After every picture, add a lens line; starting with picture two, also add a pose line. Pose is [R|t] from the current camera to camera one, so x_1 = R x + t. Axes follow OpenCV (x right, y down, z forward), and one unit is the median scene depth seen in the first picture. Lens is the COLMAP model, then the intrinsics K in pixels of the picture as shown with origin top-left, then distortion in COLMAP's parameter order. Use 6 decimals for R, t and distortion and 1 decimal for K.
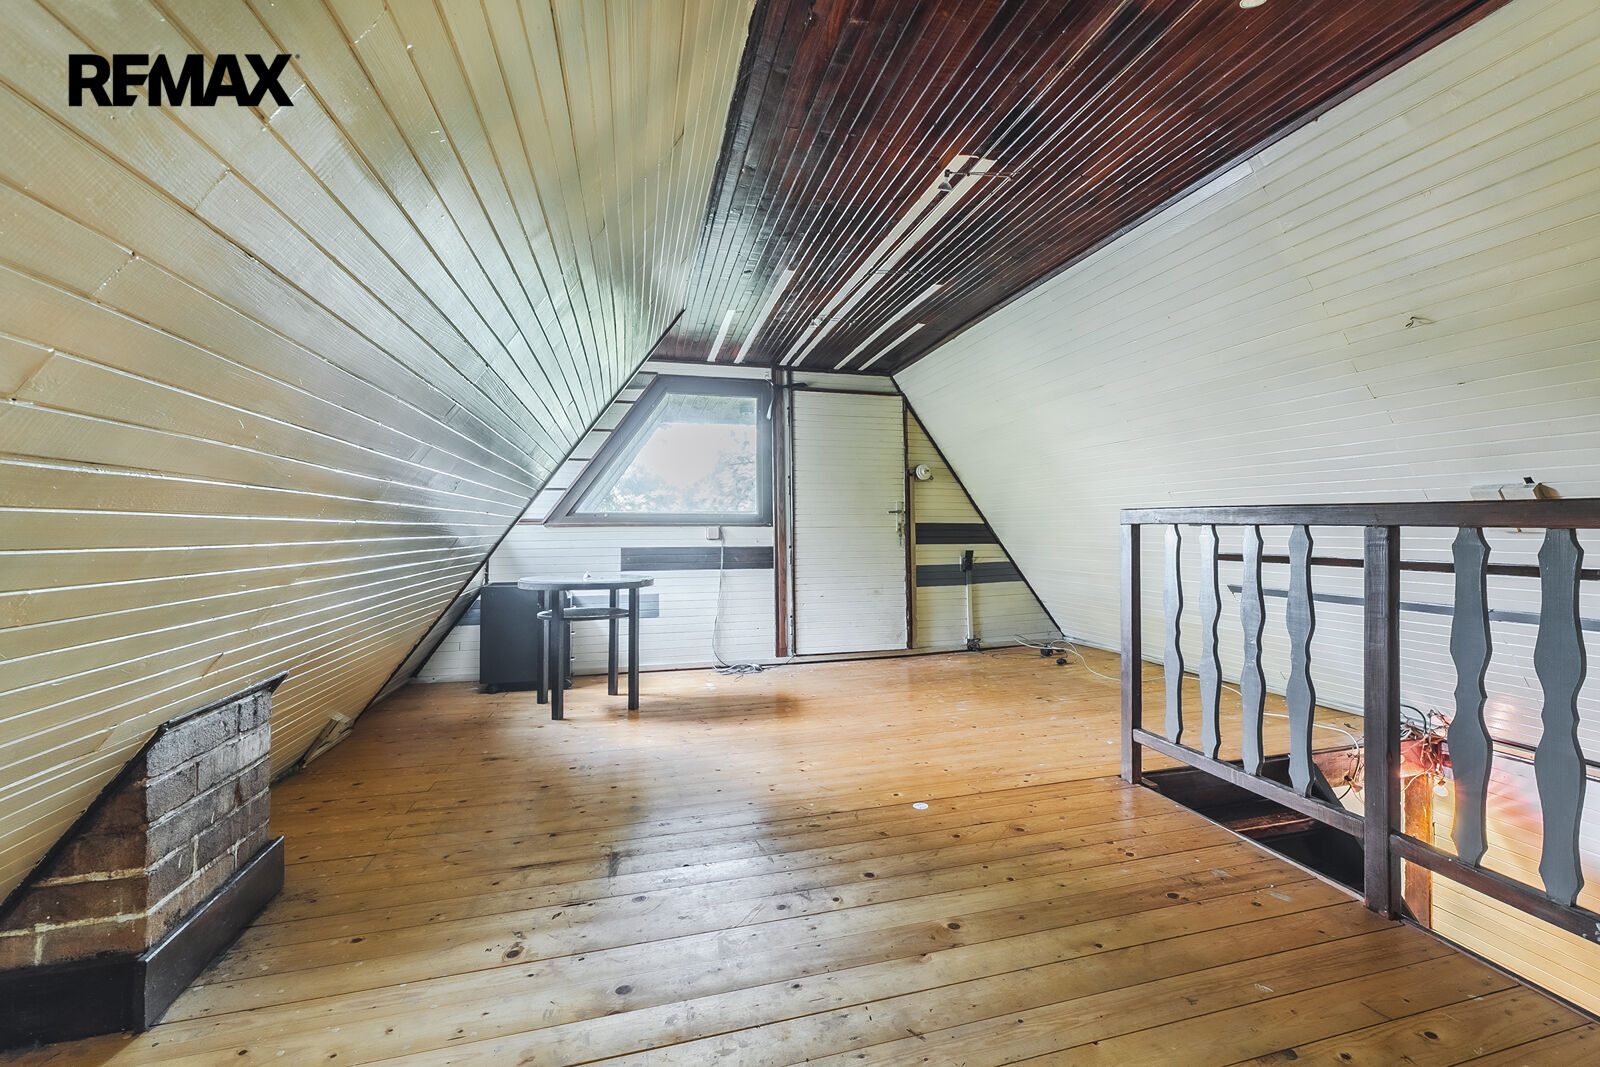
lens RADIAL K [[696.9, 0, 800.0], [0, 696.9, 533.5], [0, 0, 1]] dist [0.001879, 0.000293]
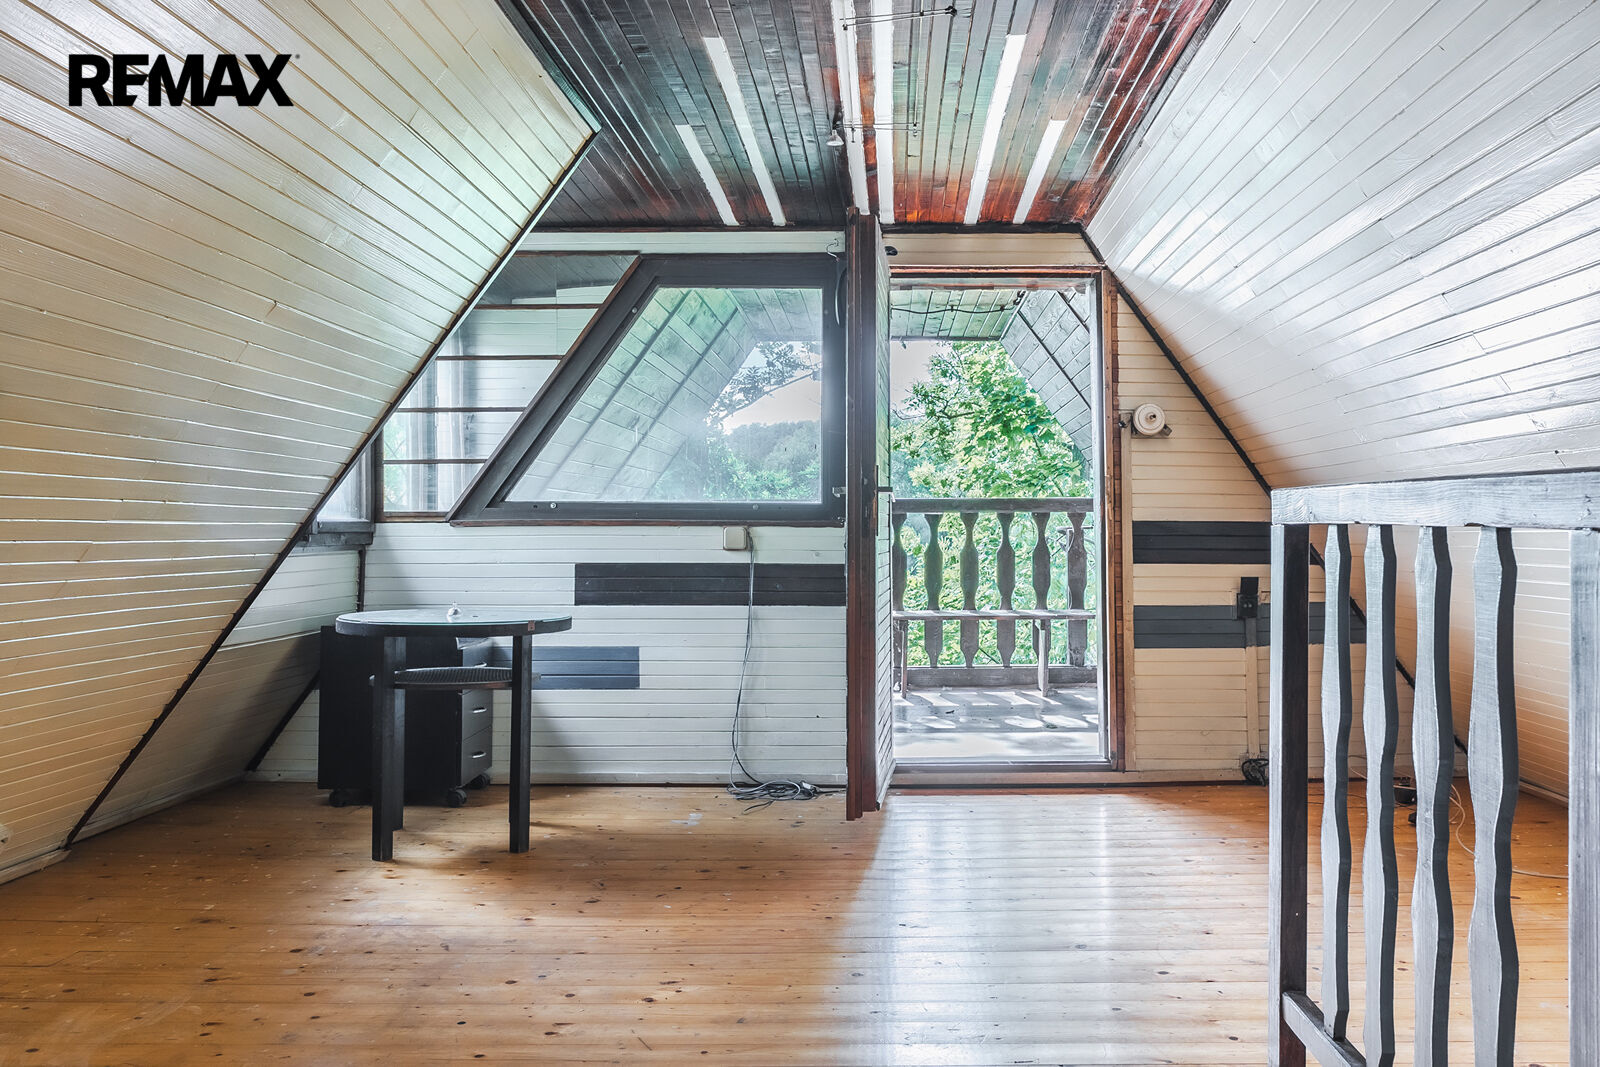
lens RADIAL K [[1253.0, 0, 804.6], [0, 1253.0, 510.3], [0, 0, 1]] dist [-0.002336, 0.002245]
pose [[0.960106, 0.001646, -0.279631, 0.202470], [-0.007497, 0.999775, -0.019856, -0.003218], [0.279535, 0.021161, 0.959902, 0.071791]]
